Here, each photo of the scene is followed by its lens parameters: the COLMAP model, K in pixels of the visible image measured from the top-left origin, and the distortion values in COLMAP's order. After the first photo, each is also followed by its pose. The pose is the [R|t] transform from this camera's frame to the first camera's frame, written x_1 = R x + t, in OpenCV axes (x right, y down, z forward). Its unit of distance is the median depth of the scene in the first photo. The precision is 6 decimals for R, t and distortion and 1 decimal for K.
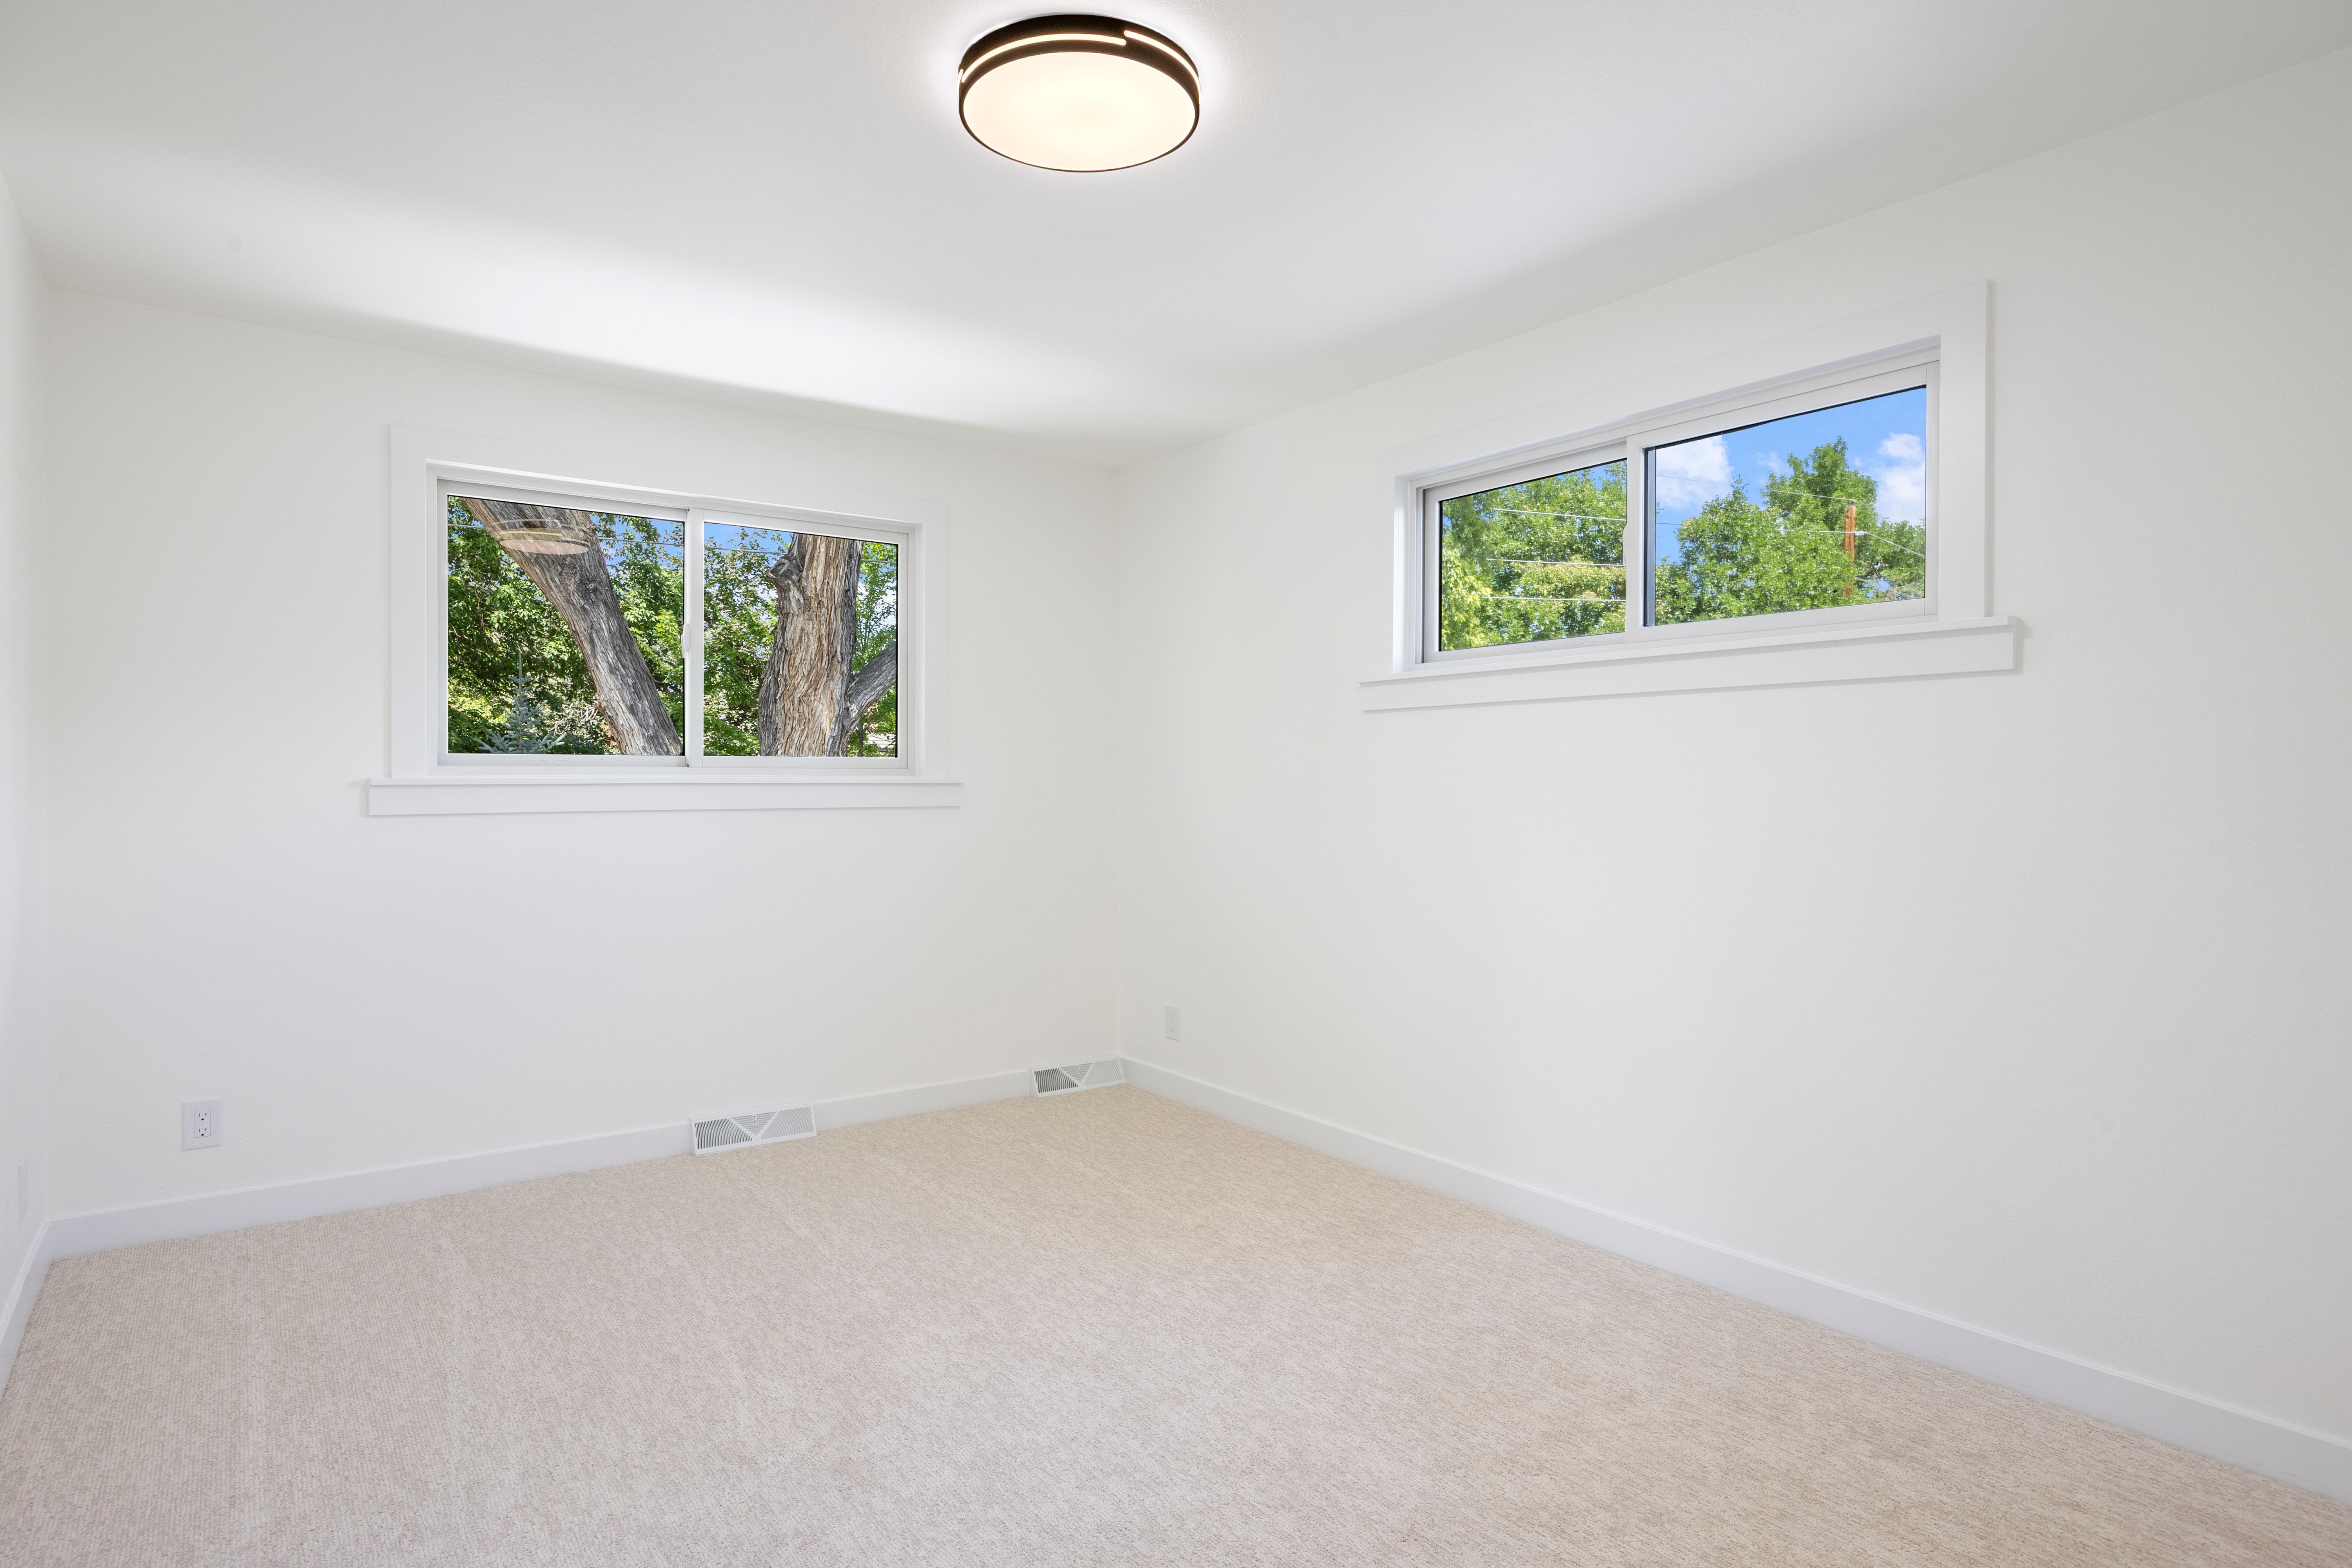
lens RADIAL K [[1312.7, 0, 1180.0], [0, 1312.7, 825.8], [0, 0, 1]] dist [-0.002080, 0.000032]
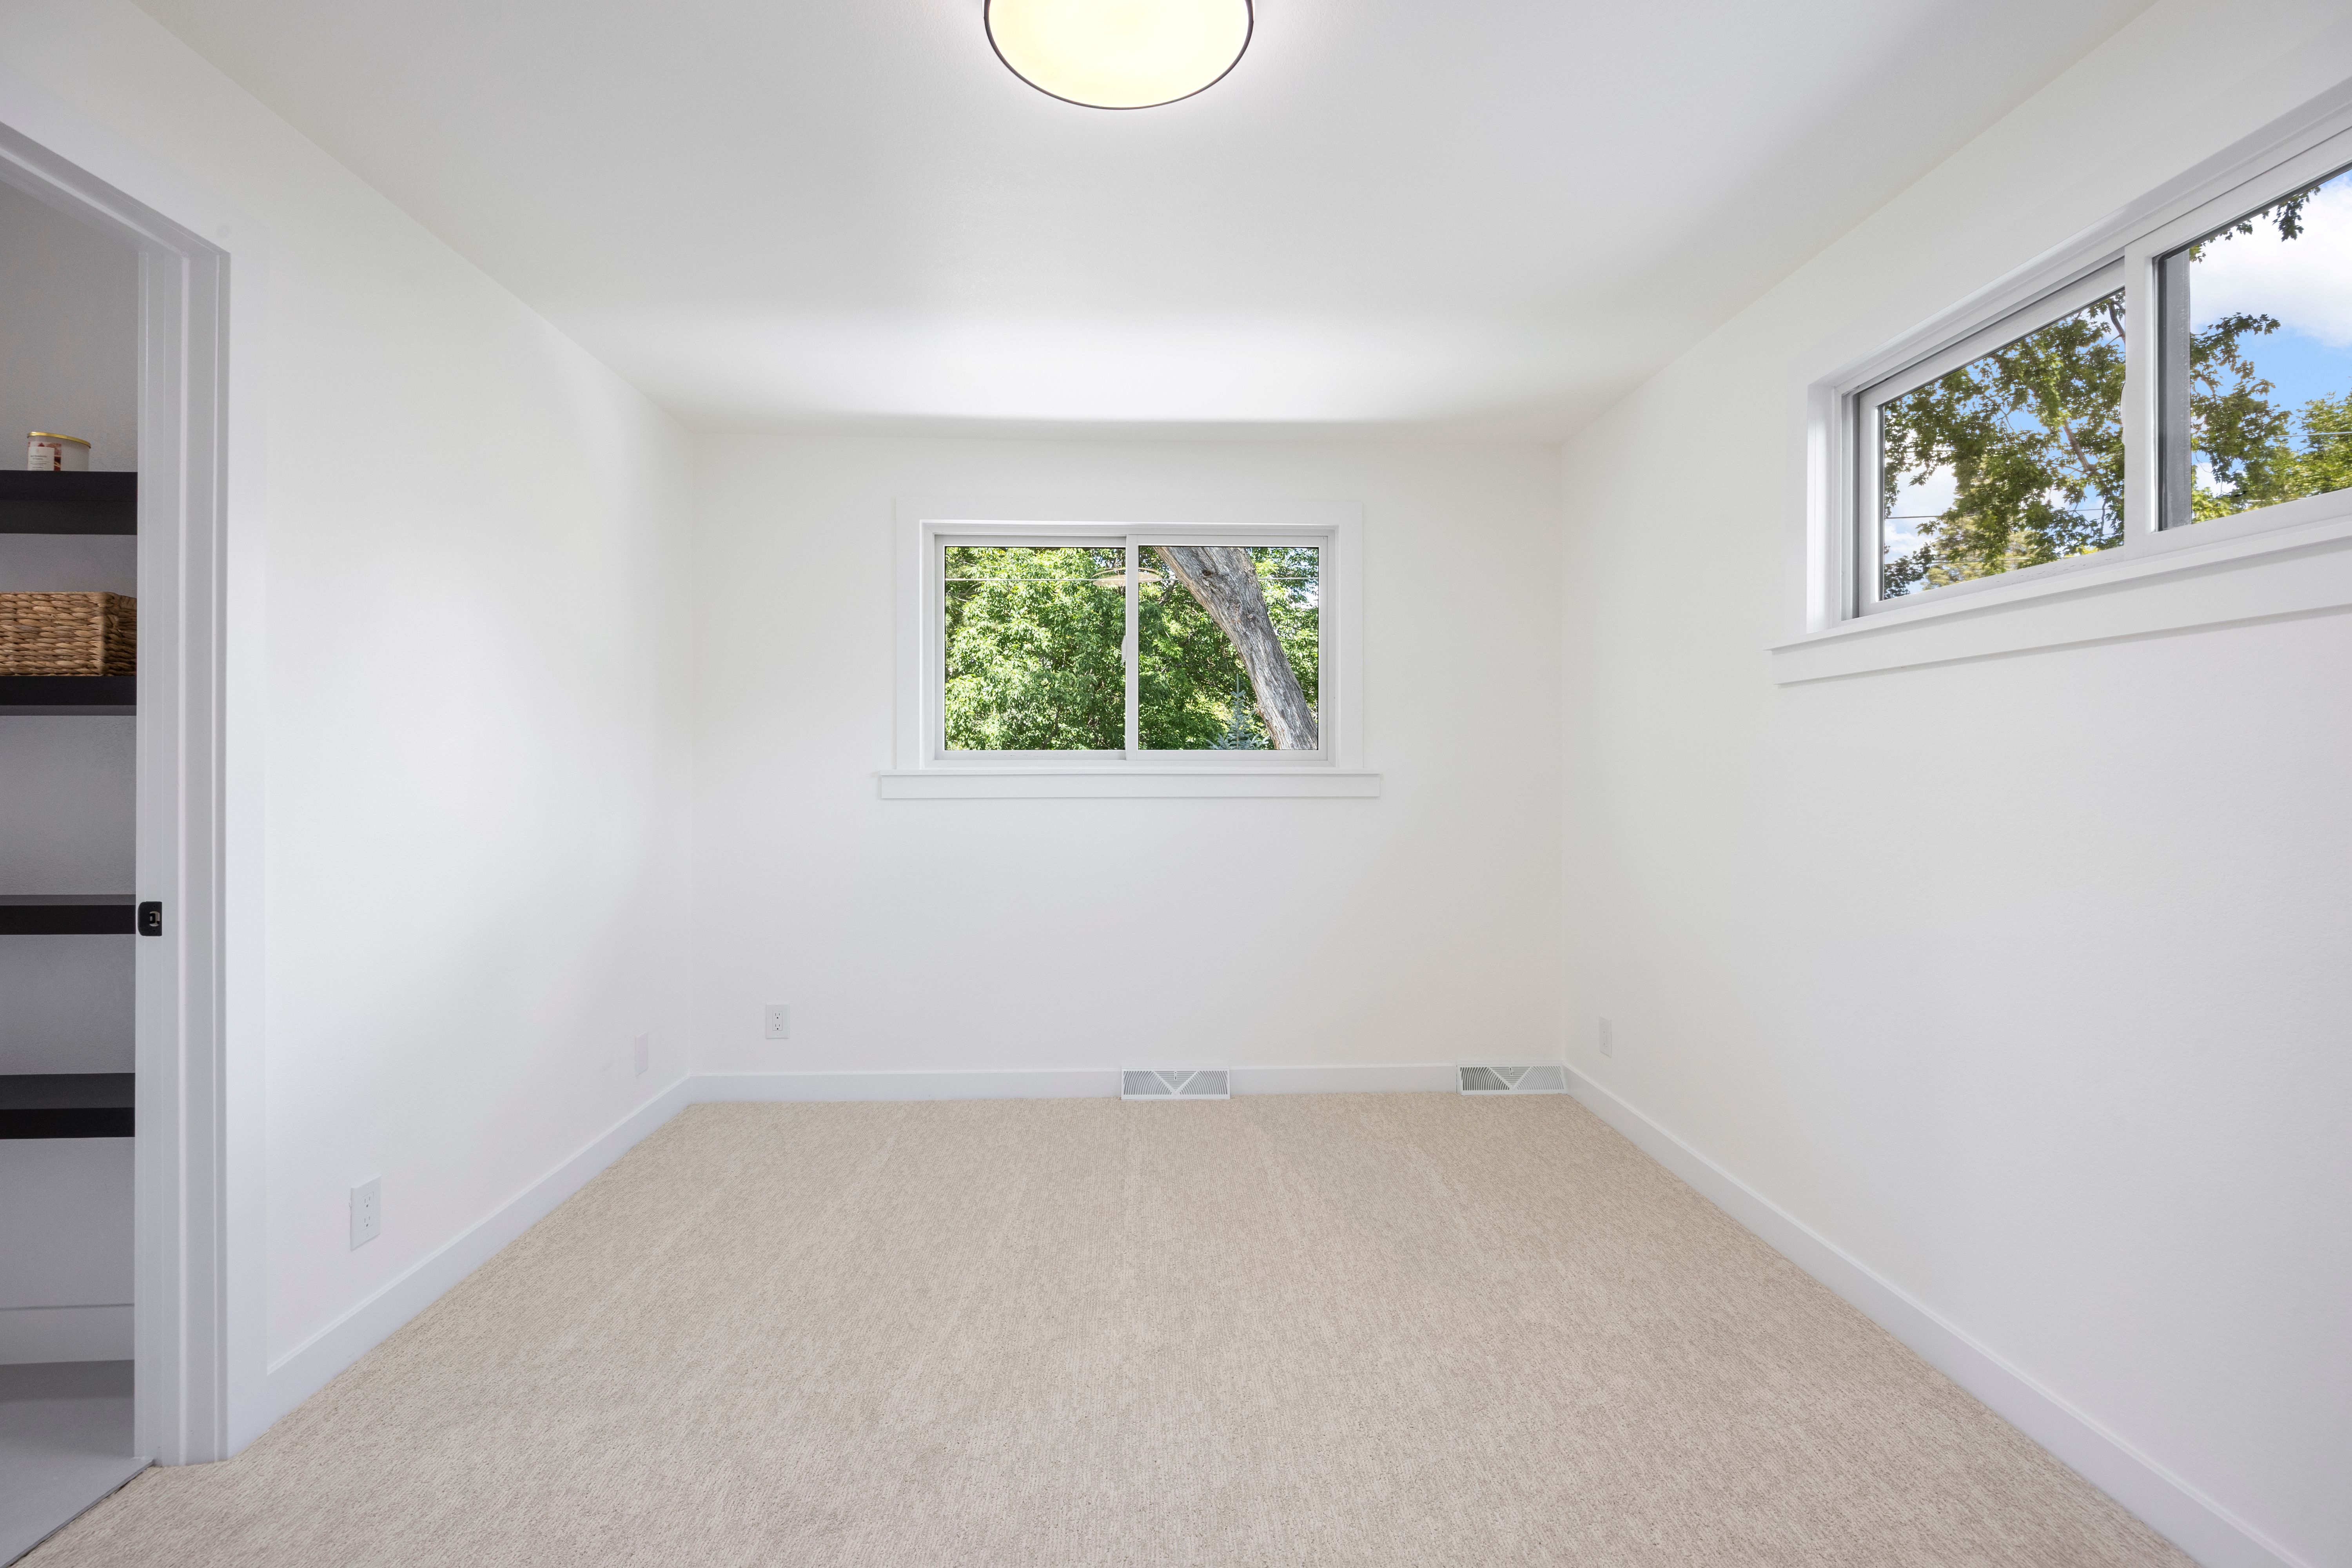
lens RADIAL K [[1108.2, 0, 1176.0], [0, 1108.2, 784.0], [0, 0, 1]] dist [-0.000148, 0.001622]
pose [[0.825037, 0.005342, -0.565054, 0.230333], [-0.018708, 0.999665, -0.017865, -0.007569], [0.564769, 0.025310, 0.824861, 0.243064]]
